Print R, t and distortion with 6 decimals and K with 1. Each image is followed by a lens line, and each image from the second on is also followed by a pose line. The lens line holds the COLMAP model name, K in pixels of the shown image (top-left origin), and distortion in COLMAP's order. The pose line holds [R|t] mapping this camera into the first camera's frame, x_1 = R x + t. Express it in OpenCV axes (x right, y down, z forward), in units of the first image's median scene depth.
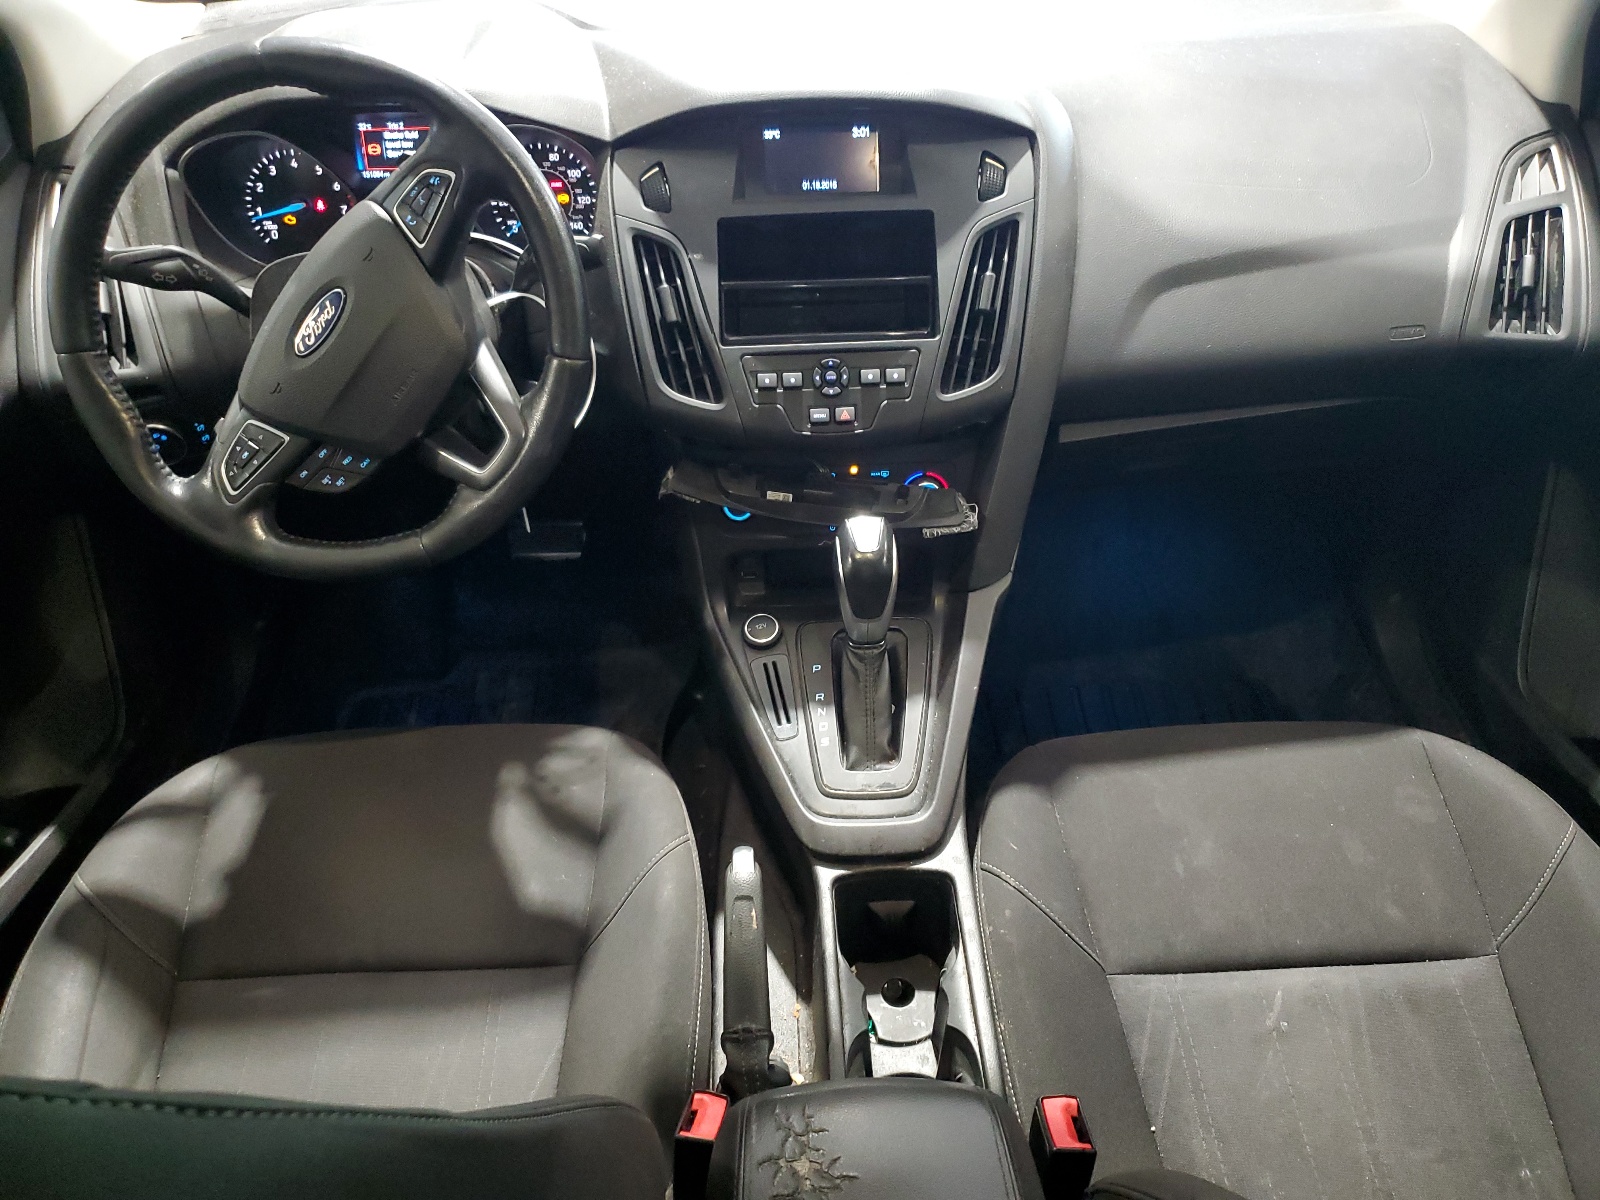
lens RADIAL K [[1230.7, 0, 808.8], [0, 1230.7, 592.3], [0, 0, 1]] dist [-0.002421, 0.003382]
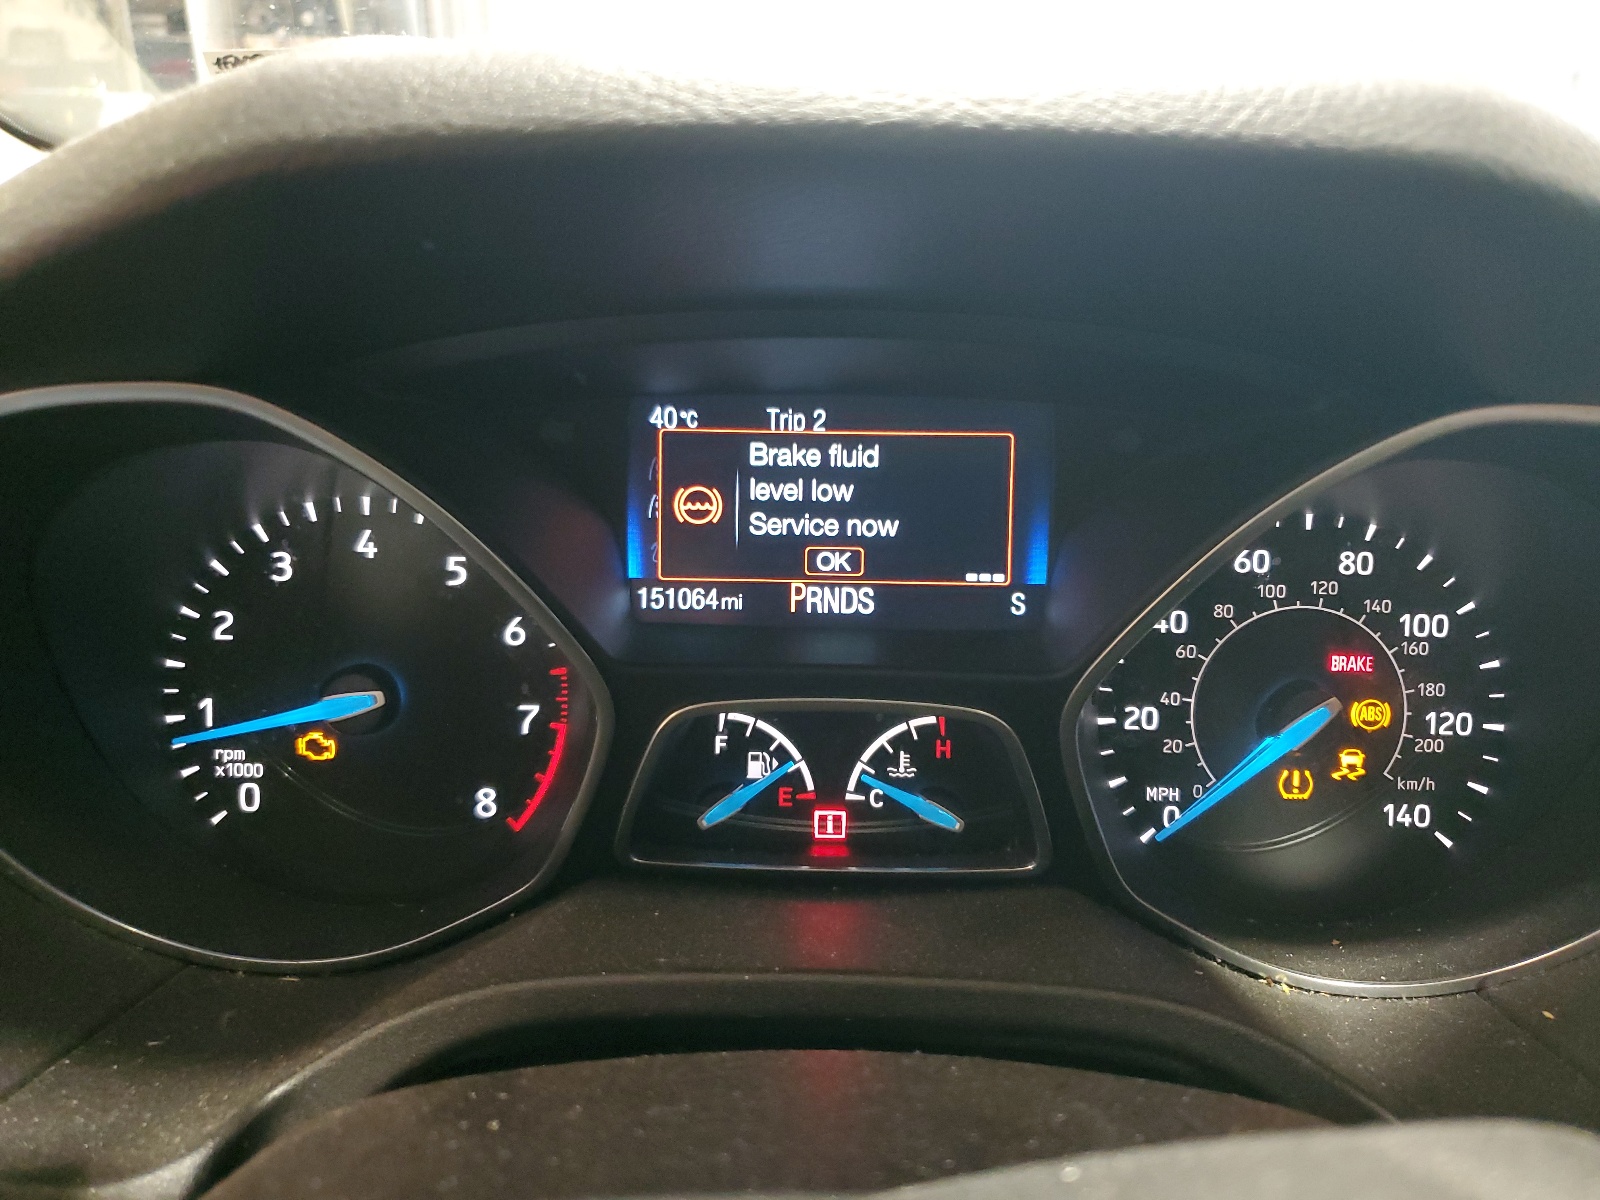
lens RADIAL K [[1230.7, 0, 792.0], [0, 1230.7, 596.1], [0, 0, 1]] dist [-0.002421, 0.003382]
pose [[0.998883, 0.042084, -0.021499, -0.320186], [-0.046651, 0.950796, -0.306286, -0.260758], [0.007551, 0.306946, 0.951697, 0.750280]]
